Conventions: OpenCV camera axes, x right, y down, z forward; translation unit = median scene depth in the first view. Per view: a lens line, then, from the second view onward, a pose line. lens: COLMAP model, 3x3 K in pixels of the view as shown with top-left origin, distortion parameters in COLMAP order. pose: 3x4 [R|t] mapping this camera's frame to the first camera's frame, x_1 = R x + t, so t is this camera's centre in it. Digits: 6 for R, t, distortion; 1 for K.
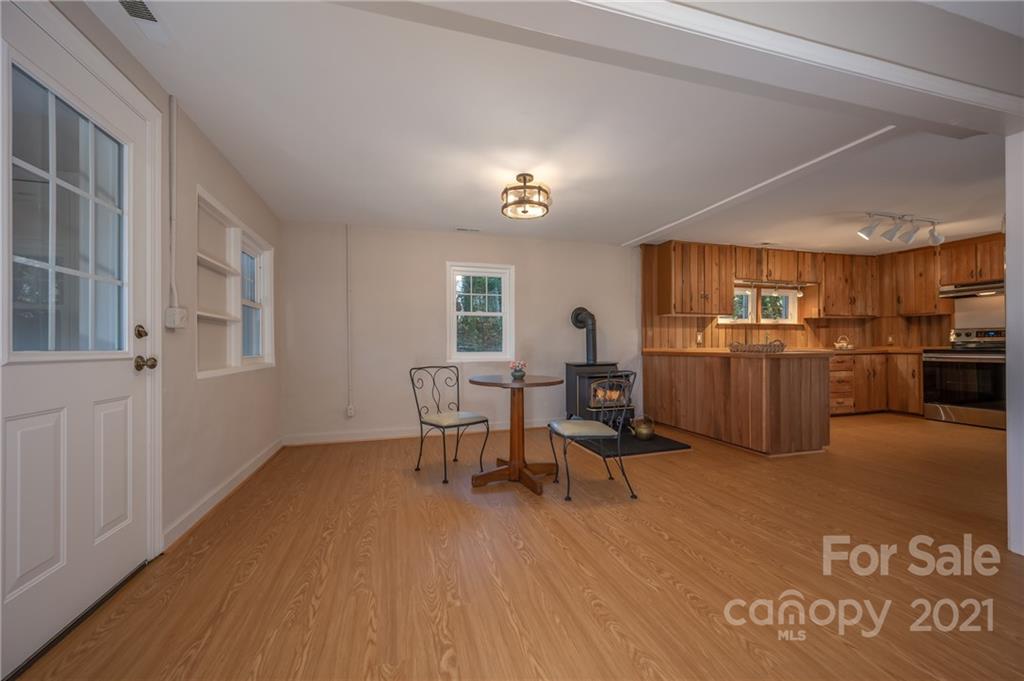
lens RADIAL K [[400.9, 0, 517.3], [0, 400.9, 344.1], [0, 0, 1]] dist [0.006621, -0.000476]
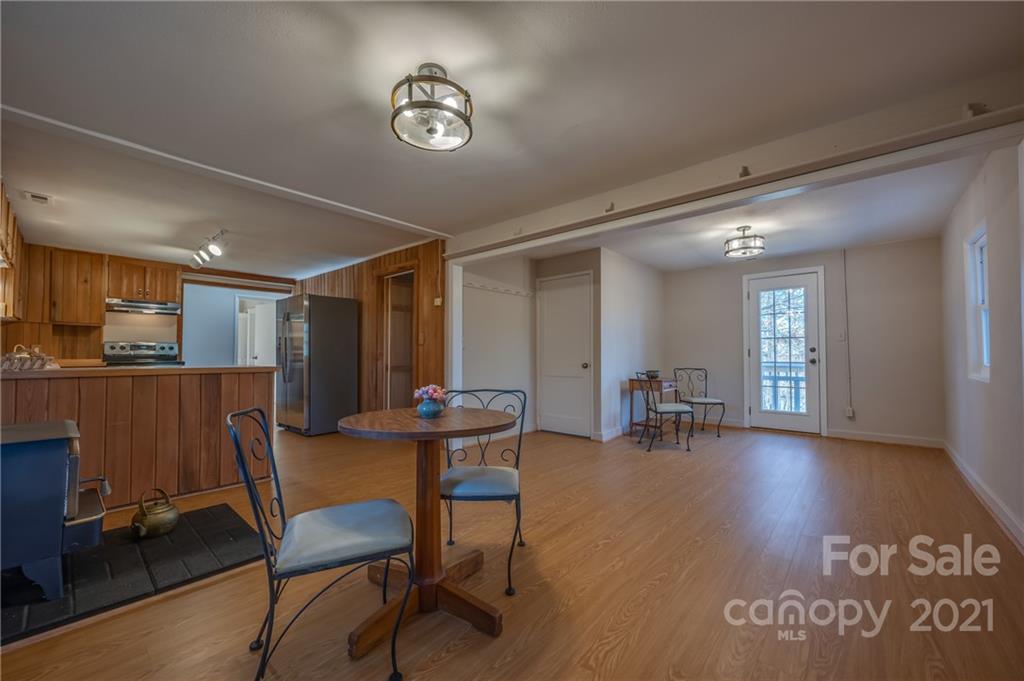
lens RADIAL K [[400.9, 0, 512.1], [0, 400.9, 347.6], [0, 0, 1]] dist [0.006621, -0.000476]
pose [[-0.526115, 0.022607, 0.850113, -0.287812], [-0.003544, 0.999580, -0.028774, 0.002903], [-0.850406, -0.018151, -0.525814, 0.649012]]
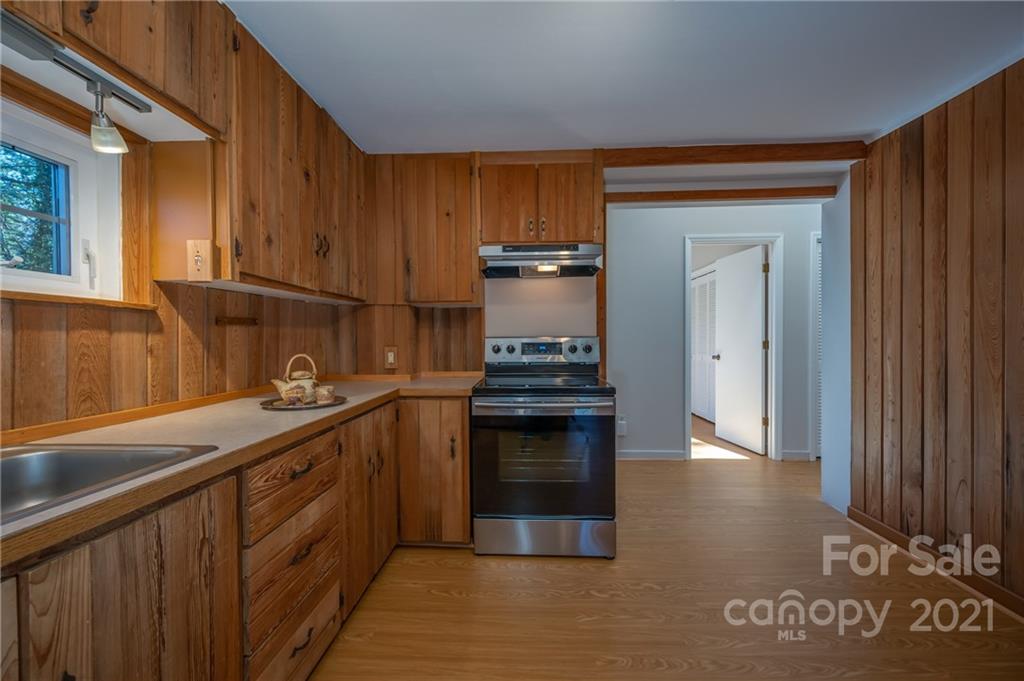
lens RADIAL K [[400.9, 0, 513.2], [0, 400.9, 346.5], [0, 0, 1]] dist [0.006621, -0.000476]
pose [[0.345270, -0.009775, 0.938452, 0.602781], [0.001985, 0.999951, 0.009685, -0.029654], [-0.938501, -0.001481, 0.345273, 0.772768]]
